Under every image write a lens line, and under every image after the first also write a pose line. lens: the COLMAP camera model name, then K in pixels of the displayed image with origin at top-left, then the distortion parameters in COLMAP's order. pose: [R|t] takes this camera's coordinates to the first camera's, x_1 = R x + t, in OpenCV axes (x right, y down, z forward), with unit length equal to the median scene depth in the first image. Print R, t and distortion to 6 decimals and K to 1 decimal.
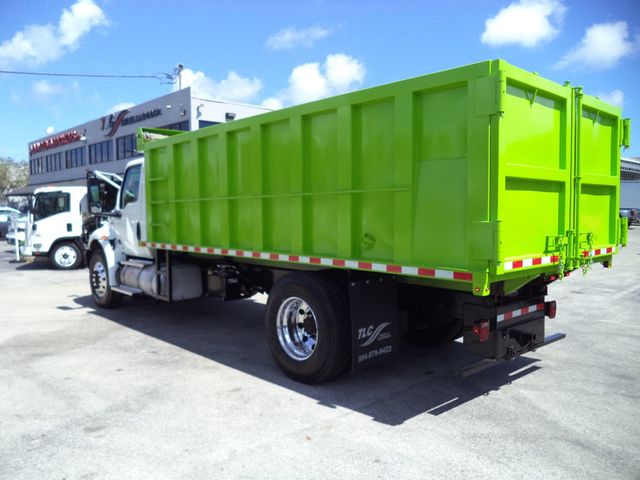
lens RADIAL K [[521.2, 0, 314.3], [0, 521.2, 234.7], [0, 0, 1]] dist [-0.014924, -0.019654]
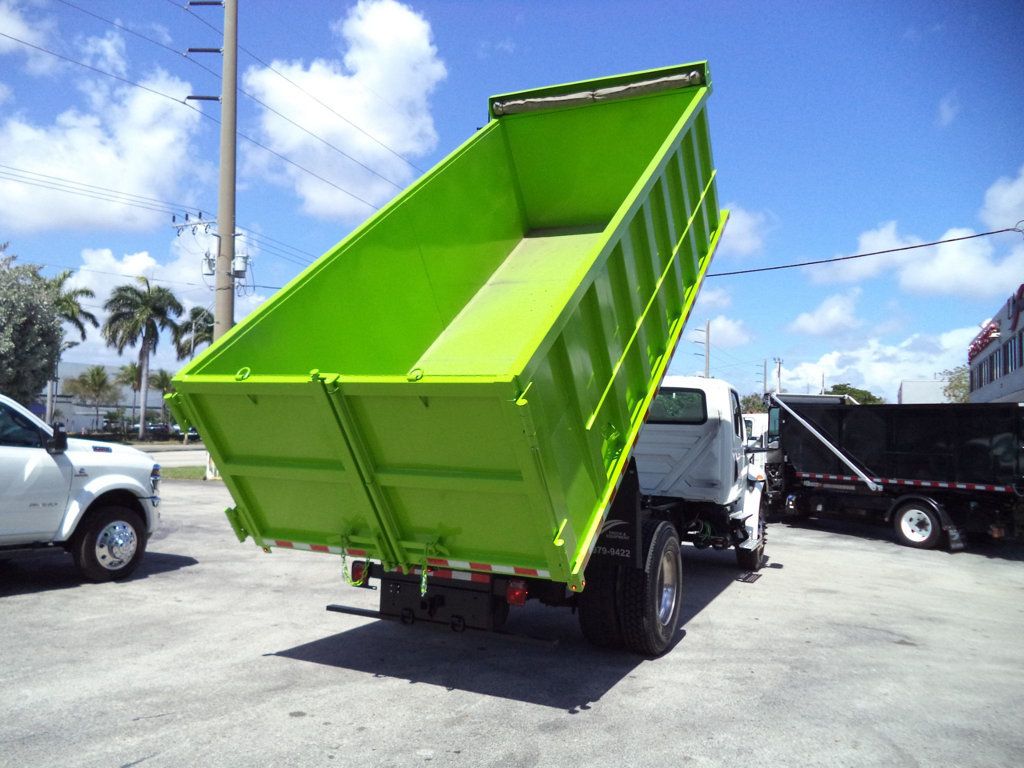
lens RADIAL K [[833.8, 0, 507.6], [0, 833.8, 383.2], [0, 0, 1]] dist [-0.014924, -0.019654]
pose [[0.378201, -0.035540, -0.925041, 1.609918], [-0.079966, 0.994273, -0.070894, -0.056020], [0.922263, 0.100784, 0.373193, 0.588278]]
